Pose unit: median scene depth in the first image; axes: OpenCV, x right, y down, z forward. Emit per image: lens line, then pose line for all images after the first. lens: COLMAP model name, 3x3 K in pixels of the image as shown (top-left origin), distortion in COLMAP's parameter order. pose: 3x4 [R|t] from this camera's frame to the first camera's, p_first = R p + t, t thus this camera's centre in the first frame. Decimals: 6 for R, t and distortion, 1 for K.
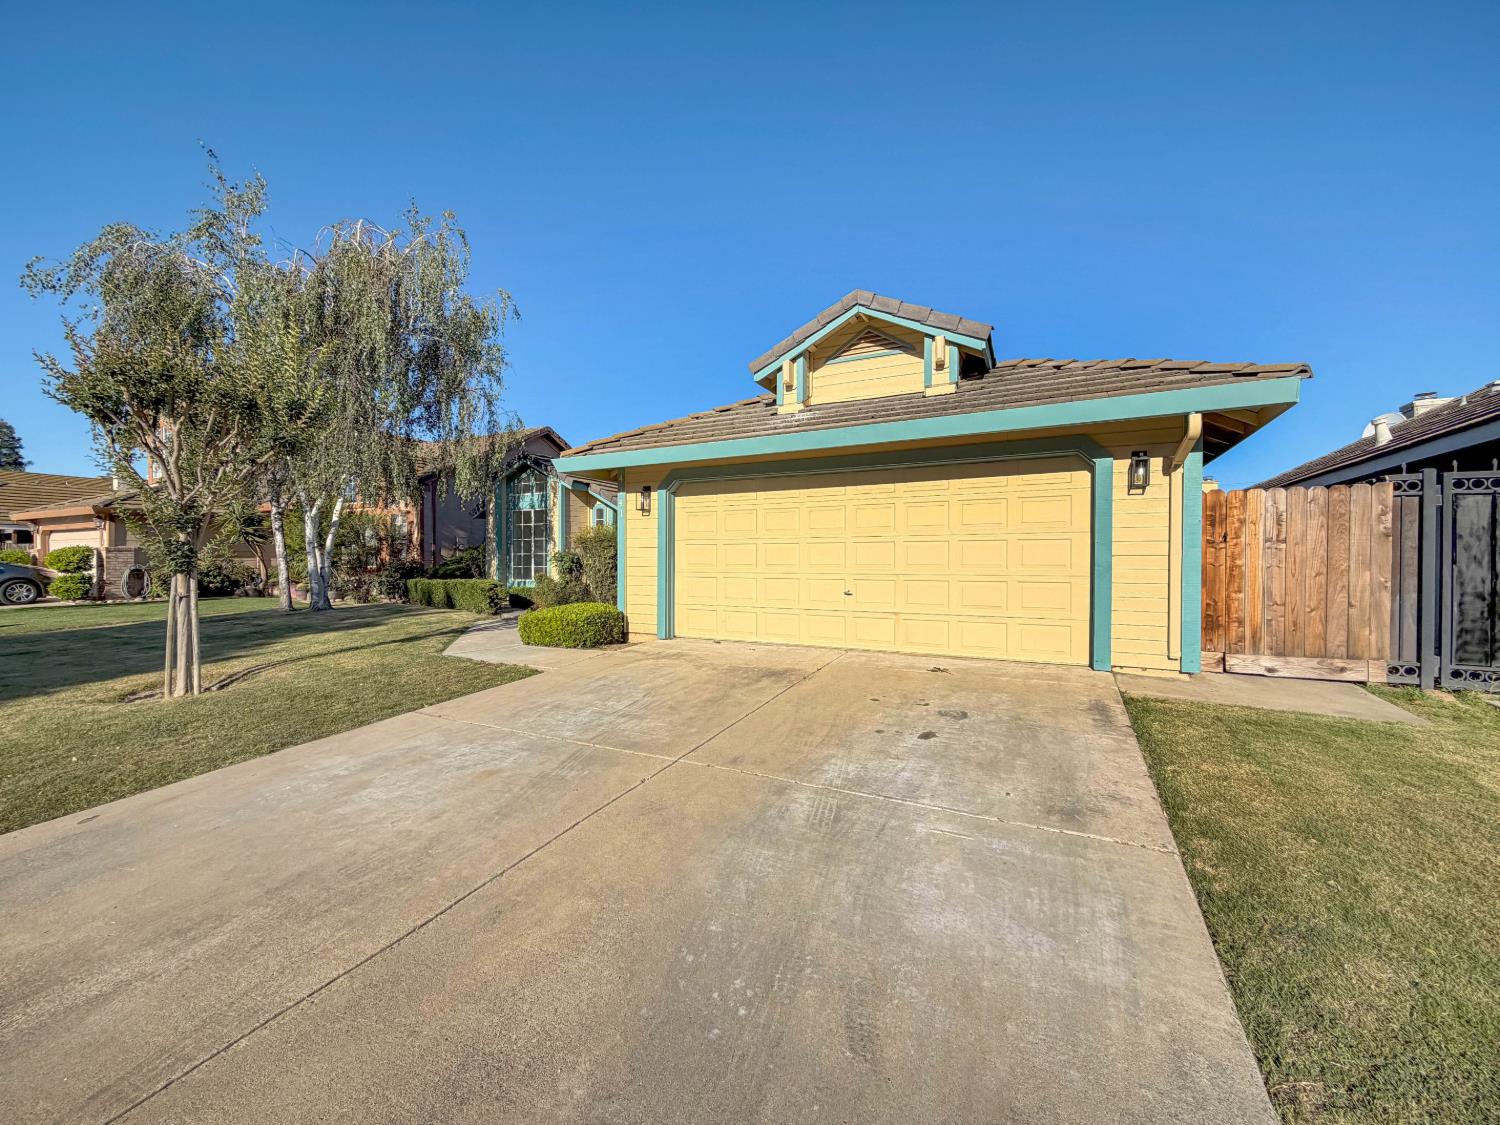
lens RADIAL K [[601.1, 0, 748.1], [0, 601.1, 564.3], [0, 0, 1]] dist [-0.001853, 0.000429]
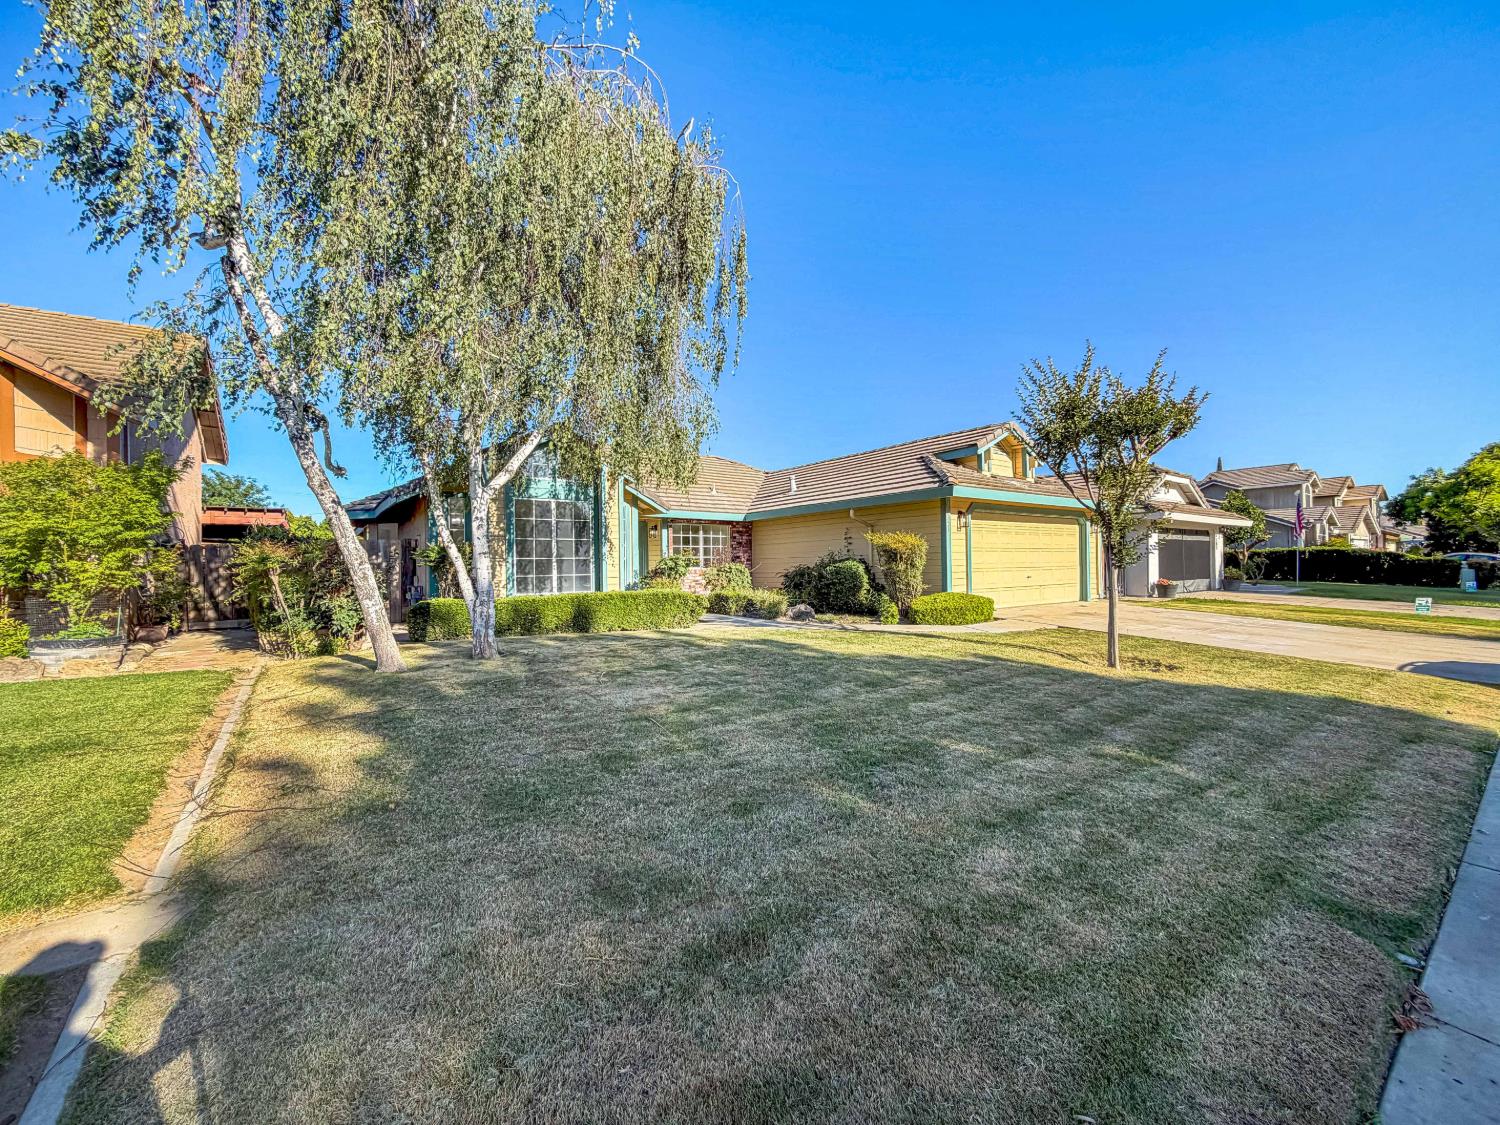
lens RADIAL K [[601.1, 0, 748.1], [0, 601.1, 564.3], [0, 0, 1]] dist [-0.001853, 0.000429]
pose [[0.445216, -0.004573, 0.895412, -2.238839], [0.019574, 0.999798, -0.004627, -0.003324], [-0.895209, 0.019587, 0.445215, 1.056233]]
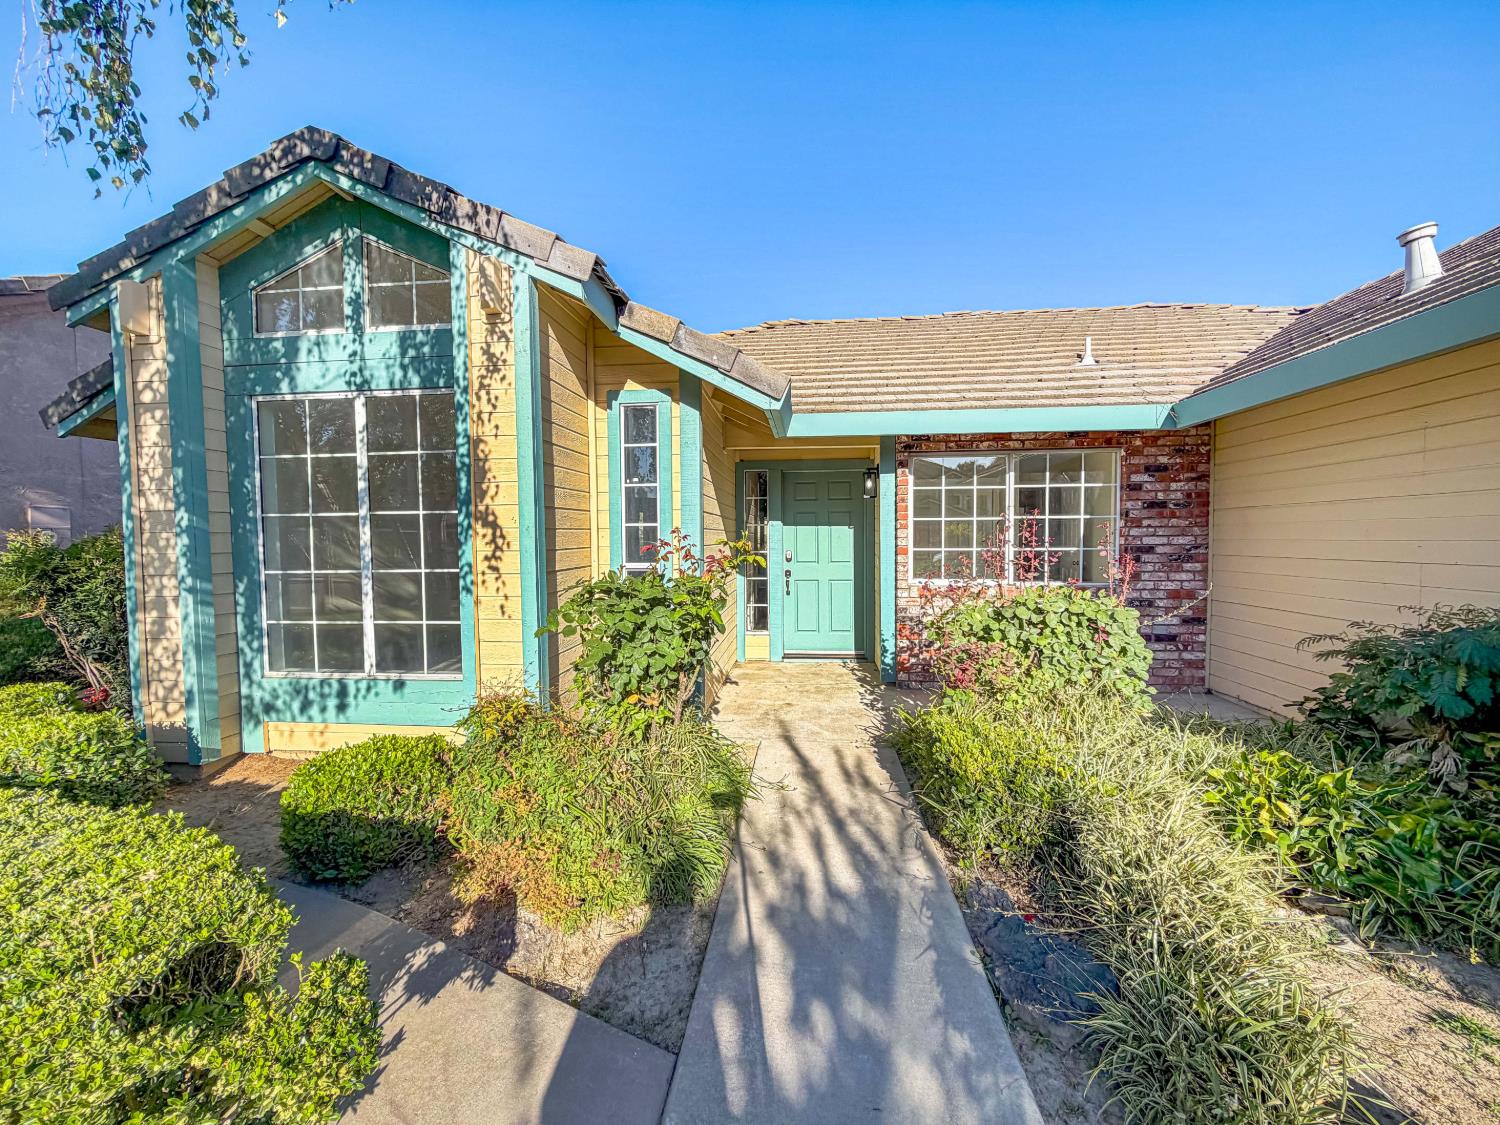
lens RADIAL K [[601.1, 0, 748.1], [0, 601.1, 564.3], [0, 0, 1]] dist [-0.001853, 0.000429]
pose [[0.930388, -0.028770, 0.365445, -0.724666], [0.016086, 0.999159, 0.037704, -0.066565], [-0.366222, -0.029201, 0.930069, 1.695809]]
